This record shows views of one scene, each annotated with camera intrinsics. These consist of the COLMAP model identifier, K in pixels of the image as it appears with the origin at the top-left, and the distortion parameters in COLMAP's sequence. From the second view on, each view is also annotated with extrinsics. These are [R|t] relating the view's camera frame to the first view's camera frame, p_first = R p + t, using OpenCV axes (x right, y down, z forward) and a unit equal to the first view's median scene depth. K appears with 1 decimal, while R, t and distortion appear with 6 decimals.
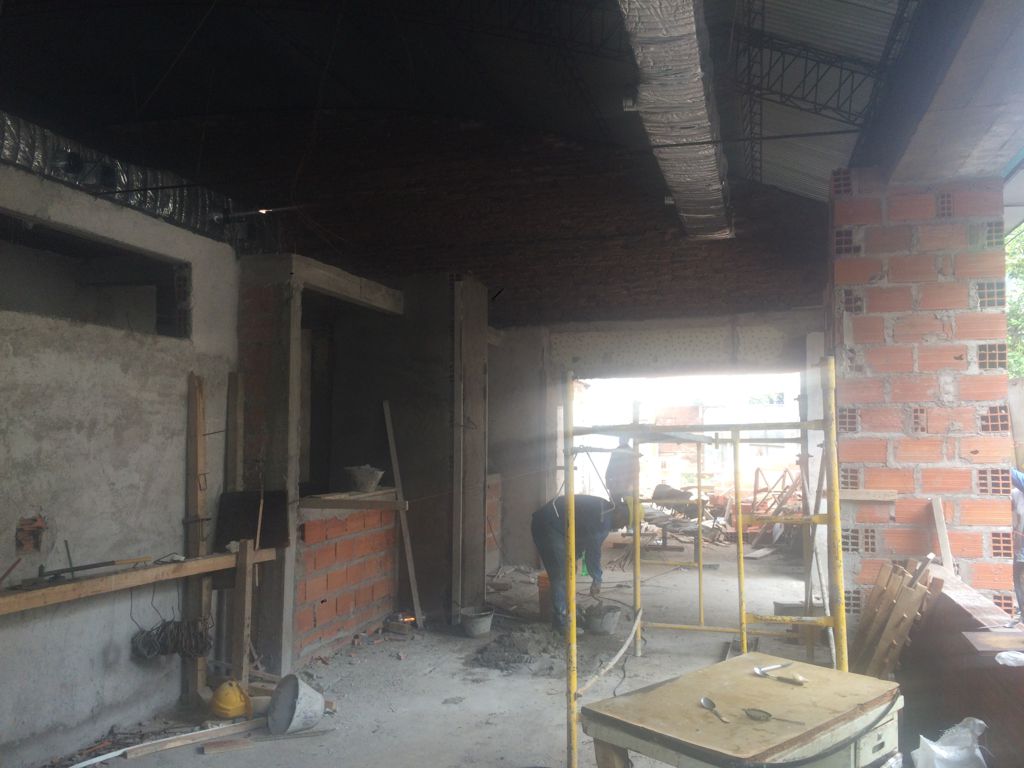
lens RADIAL K [[884.6, 0, 511.9], [0, 884.6, 381.2], [0, 0, 1]] dist [0.056877, -0.059790]
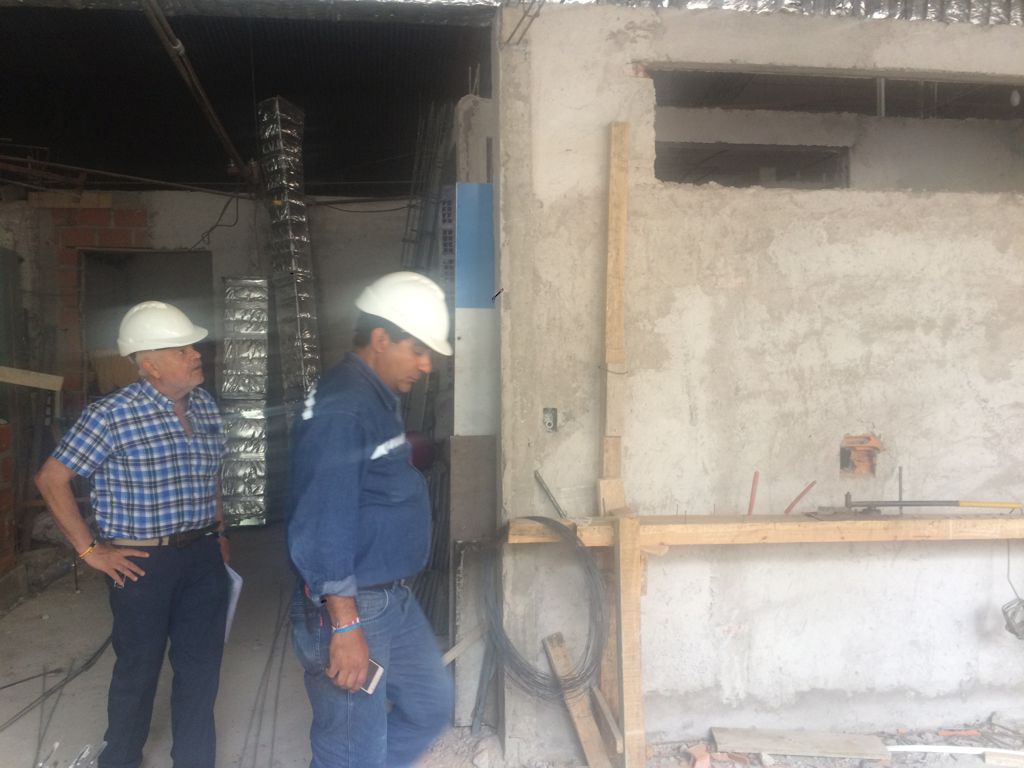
lens RADIAL K [[884.6, 0, 512.2], [0, 884.6, 384.5], [0, 0, 1]] dist [0.056877, -0.059790]
pose [[0.423421, 0.021310, -0.905682, 0.076518], [0.063108, 0.996601, 0.052953, 0.038875], [0.903732, -0.079577, 0.420637, 0.345409]]
